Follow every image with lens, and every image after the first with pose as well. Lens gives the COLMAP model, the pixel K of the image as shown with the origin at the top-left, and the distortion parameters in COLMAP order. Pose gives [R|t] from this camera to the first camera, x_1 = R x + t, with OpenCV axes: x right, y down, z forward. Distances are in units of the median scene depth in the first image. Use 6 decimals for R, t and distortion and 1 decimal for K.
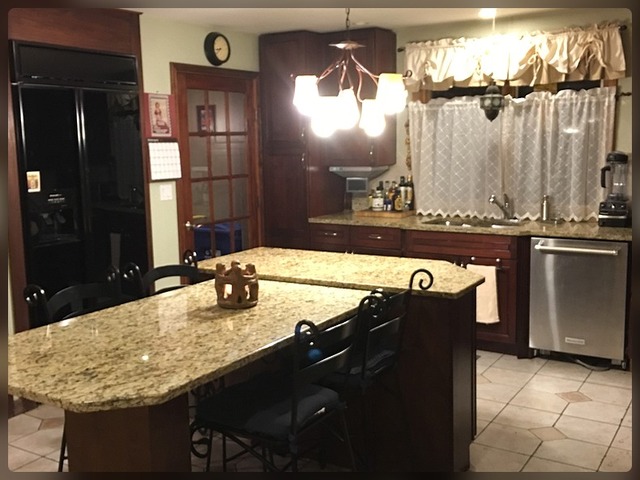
lens RADIAL K [[703.9, 0, 318.4], [0, 703.9, 241.1], [0, 0, 1]] dist [0.014033, 0.000000]
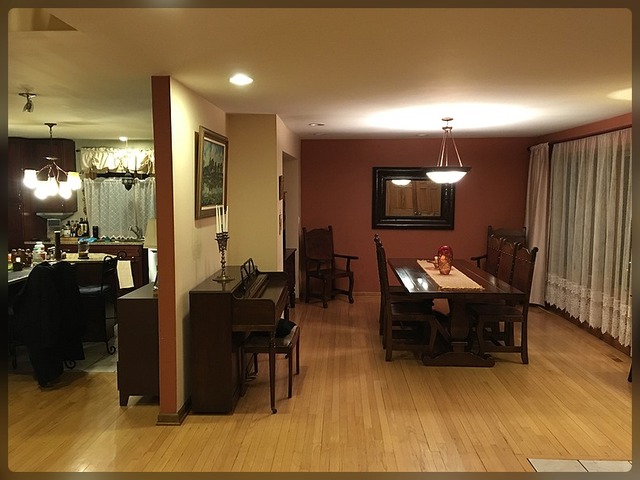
lens RADIAL K [[544.1, 0, 321.0], [0, 544.1, 239.2], [0, 0, 1]] dist [0.017852, 0.002533]
pose [[0.863857, -0.023075, 0.503208, -0.065111], [0.053791, 0.997464, -0.046604, 0.069825], [-0.500856, 0.067327, 0.862908, -0.595769]]
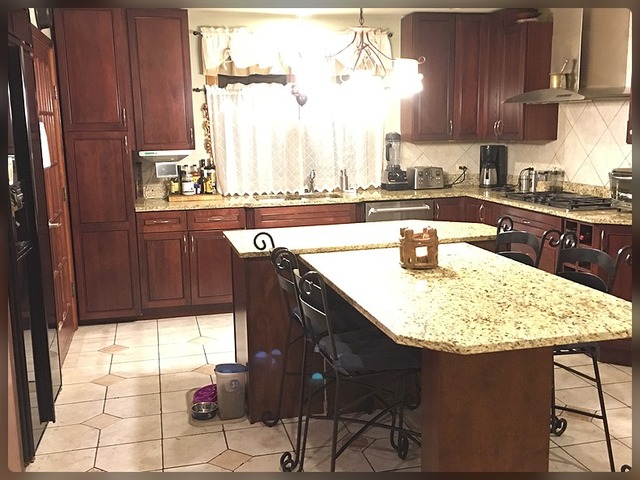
lens RADIAL K [[703.9, 0, 317.0], [0, 703.9, 238.9], [0, 0, 1]] dist [0.014033, 0.000000]
pose [[0.700322, -0.115081, 0.704489, -0.539597], [0.109380, 0.992564, 0.053406, -0.015451], [-0.705397, 0.039656, 0.707702, 0.184324]]
